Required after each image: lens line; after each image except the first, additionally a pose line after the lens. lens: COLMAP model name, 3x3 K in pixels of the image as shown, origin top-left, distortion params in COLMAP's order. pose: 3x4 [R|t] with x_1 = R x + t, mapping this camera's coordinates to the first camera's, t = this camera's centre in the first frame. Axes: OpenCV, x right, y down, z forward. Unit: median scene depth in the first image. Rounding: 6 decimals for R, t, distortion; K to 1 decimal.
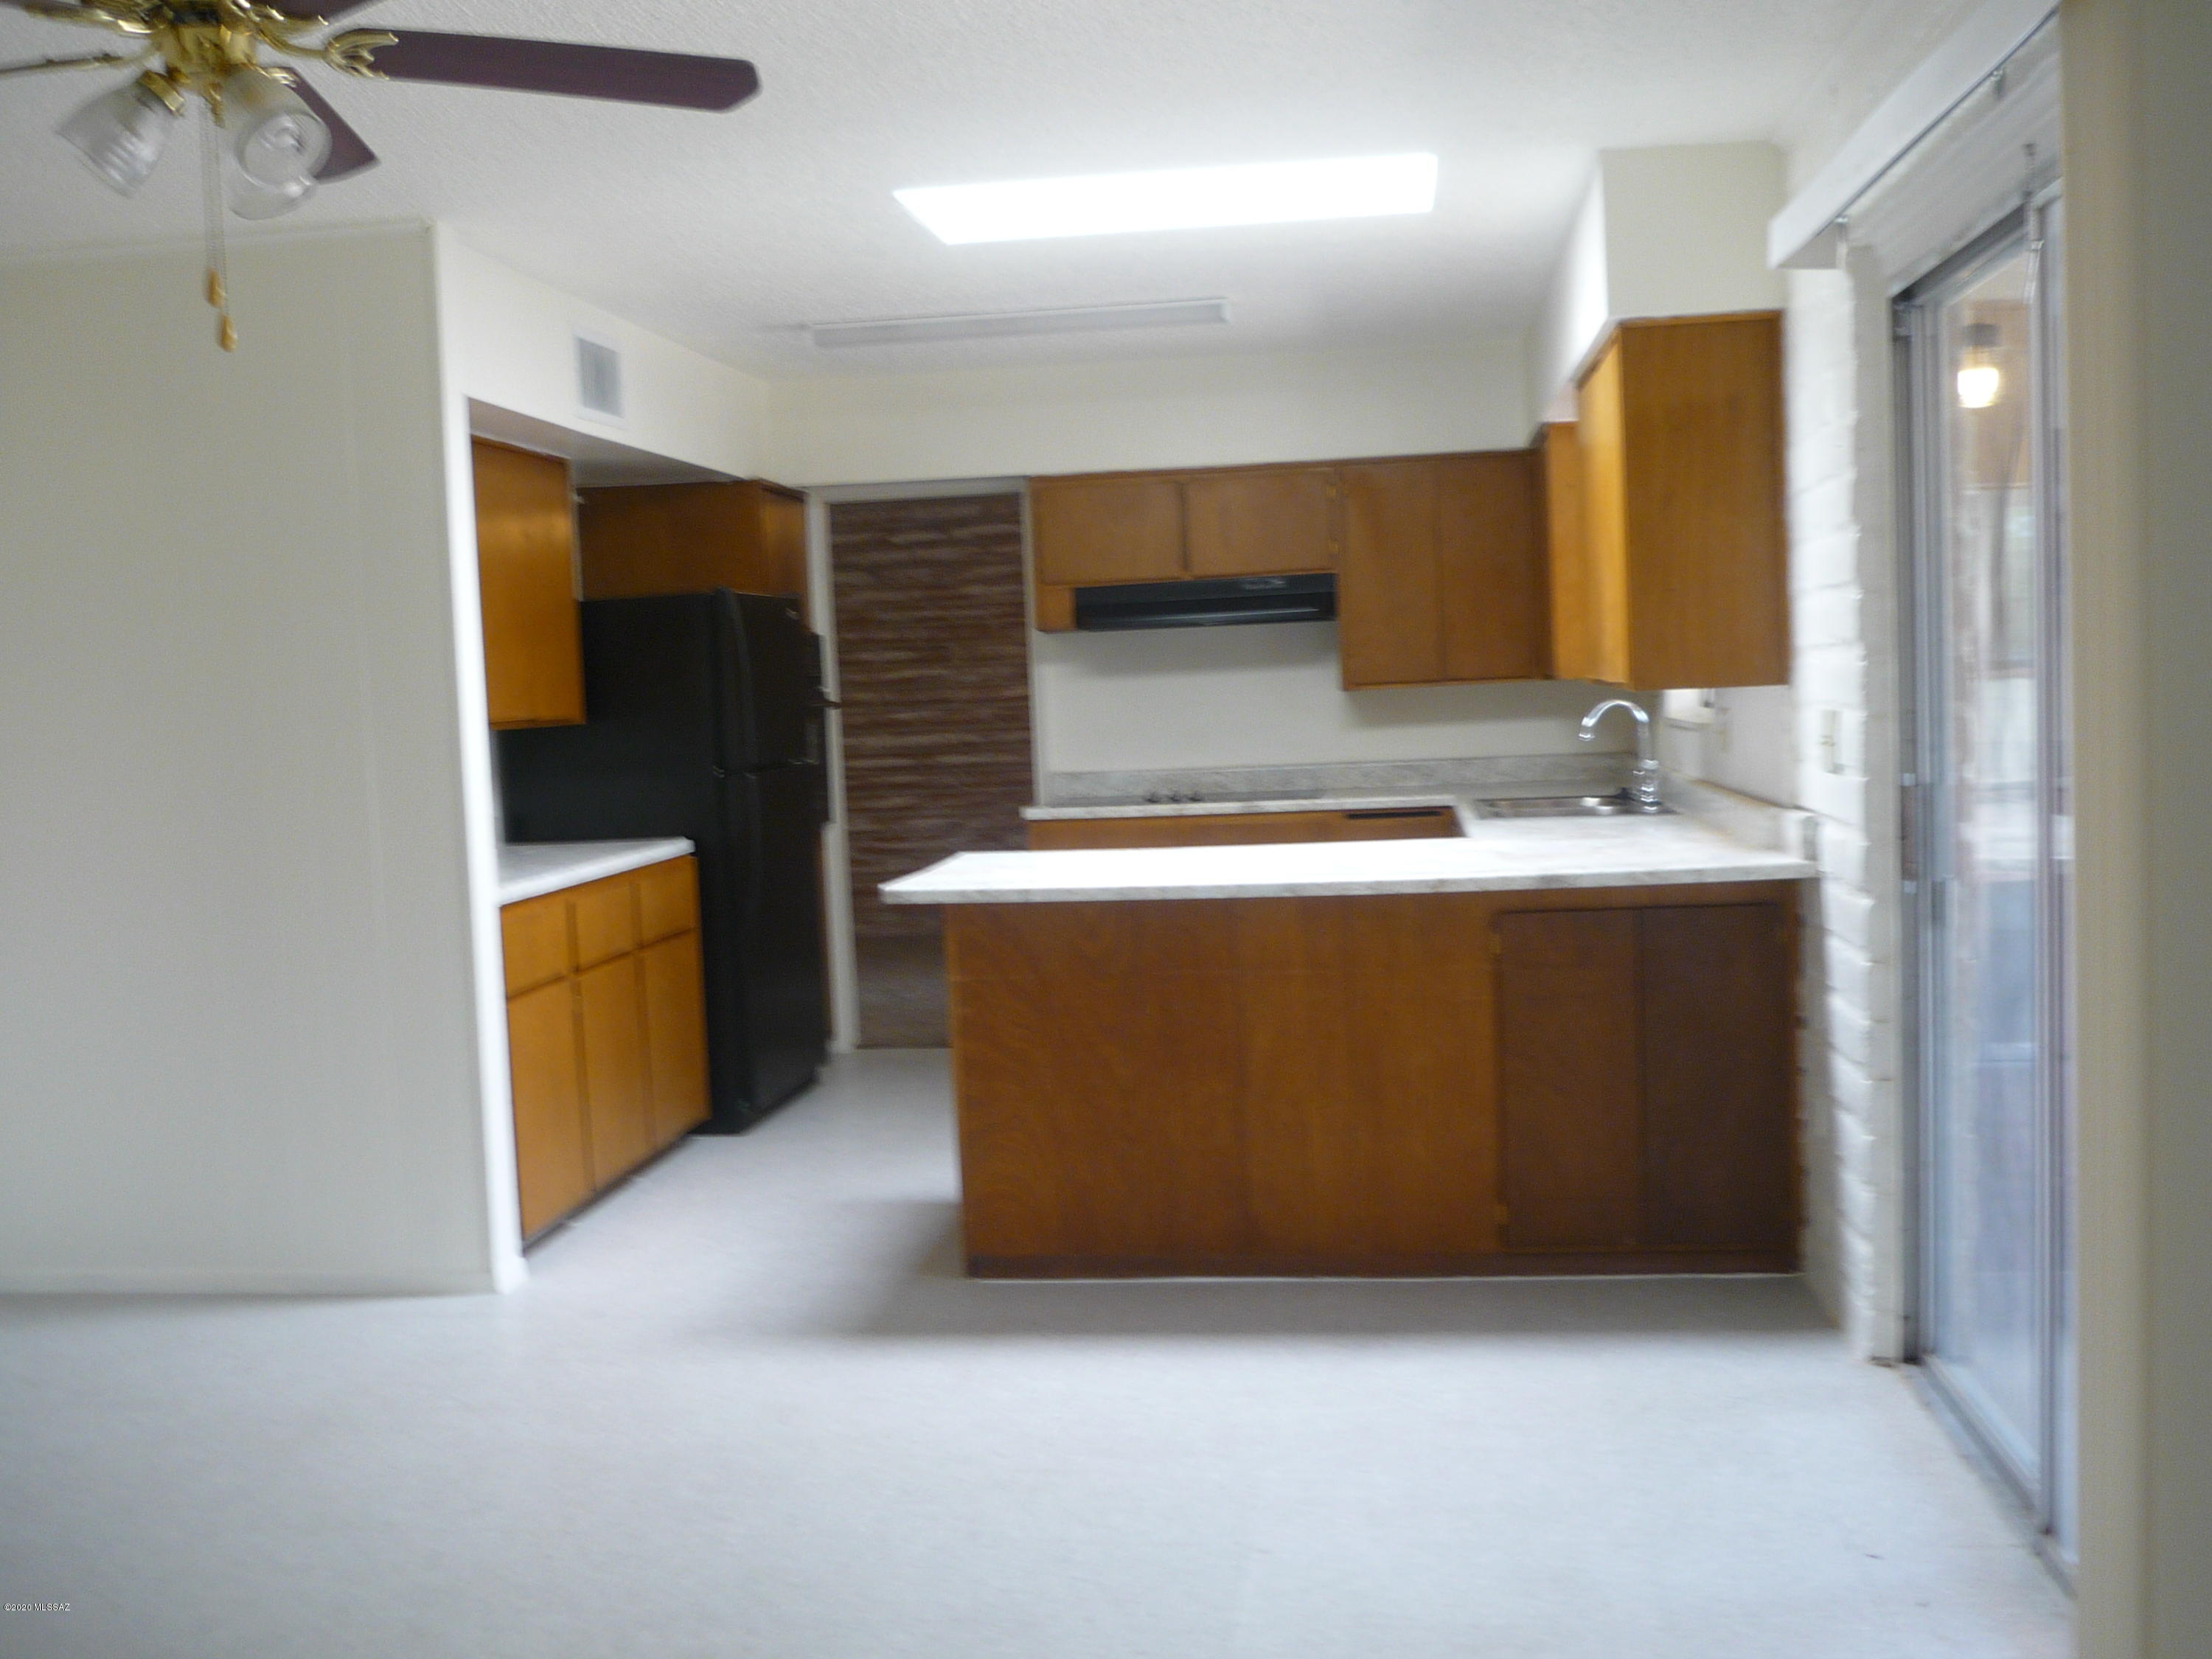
lens RADIAL K [[2245.2, 0, 1106.0], [0, 2245.2, 829.5], [0, 0, 1]] dist [-0.015185, 0.019263]
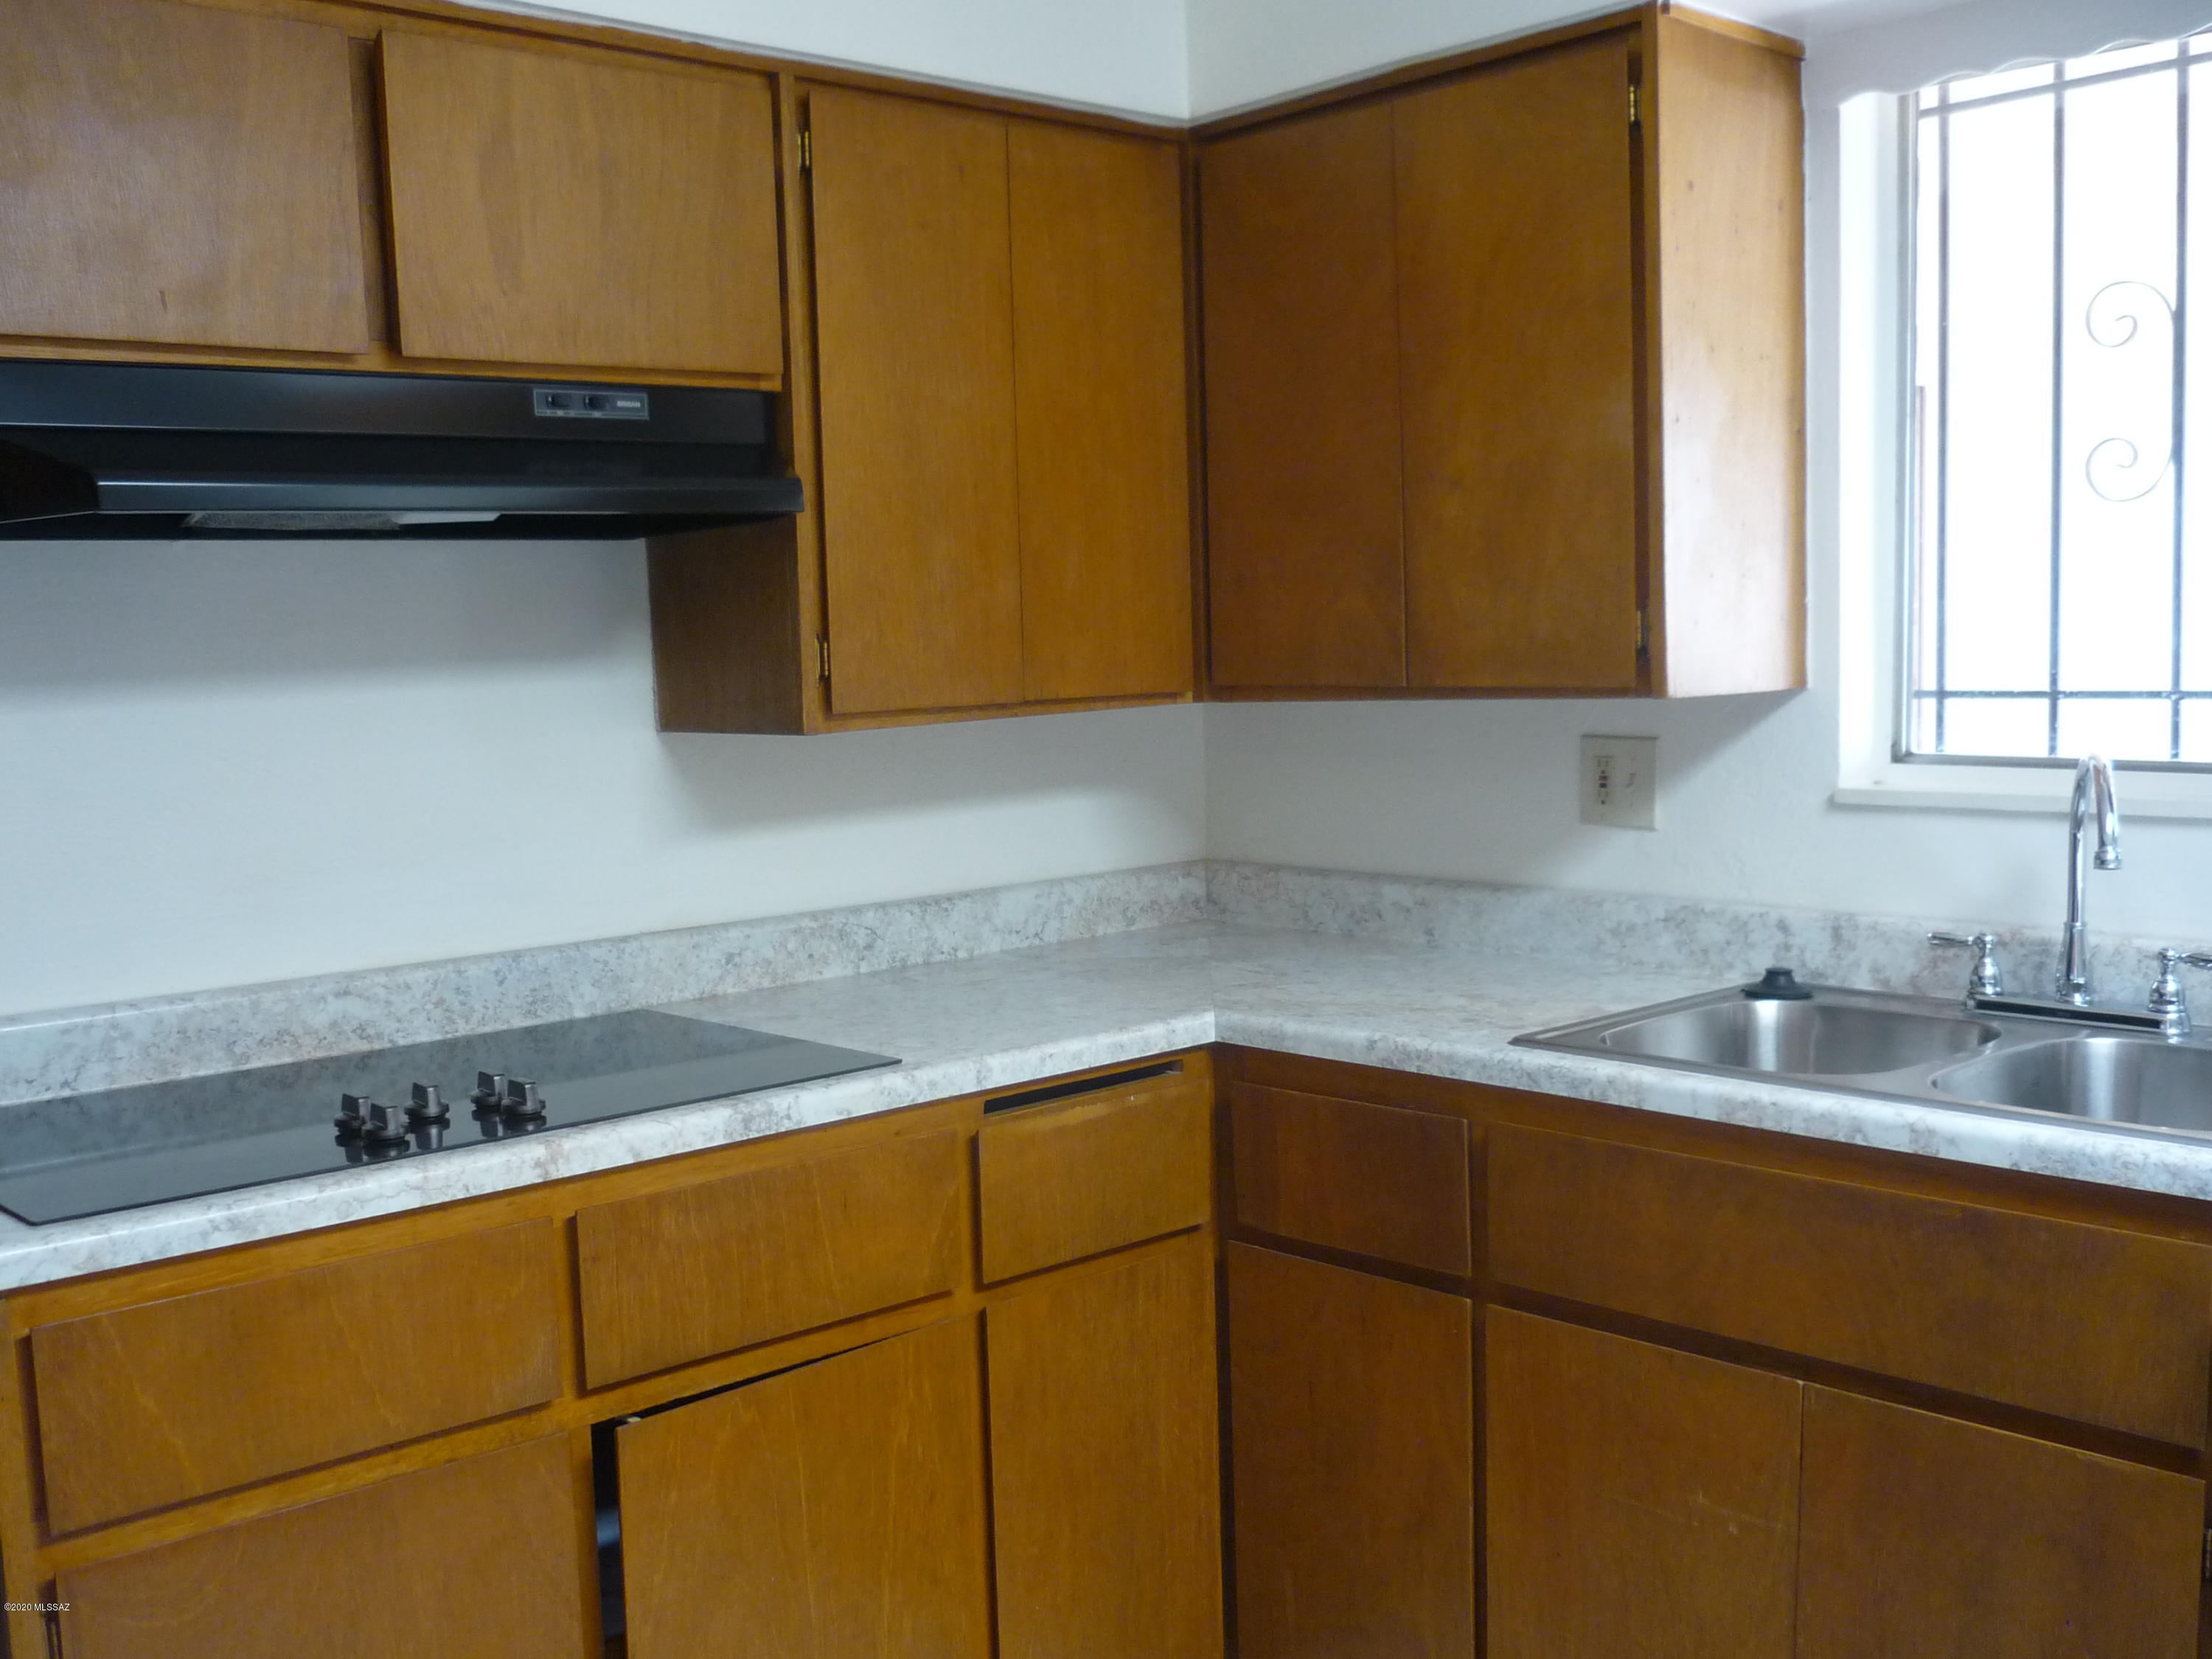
lens RADIAL K [[2245.2, 0, 1106.0], [0, 2245.2, 829.5], [0, 0, 1]] dist [-0.015185, 0.019263]
pose [[0.644931, -0.045314, 0.762896, -0.129859], [0.054360, 0.998432, 0.013349, -0.049309], [-0.762305, 0.032862, 0.646383, 0.741075]]
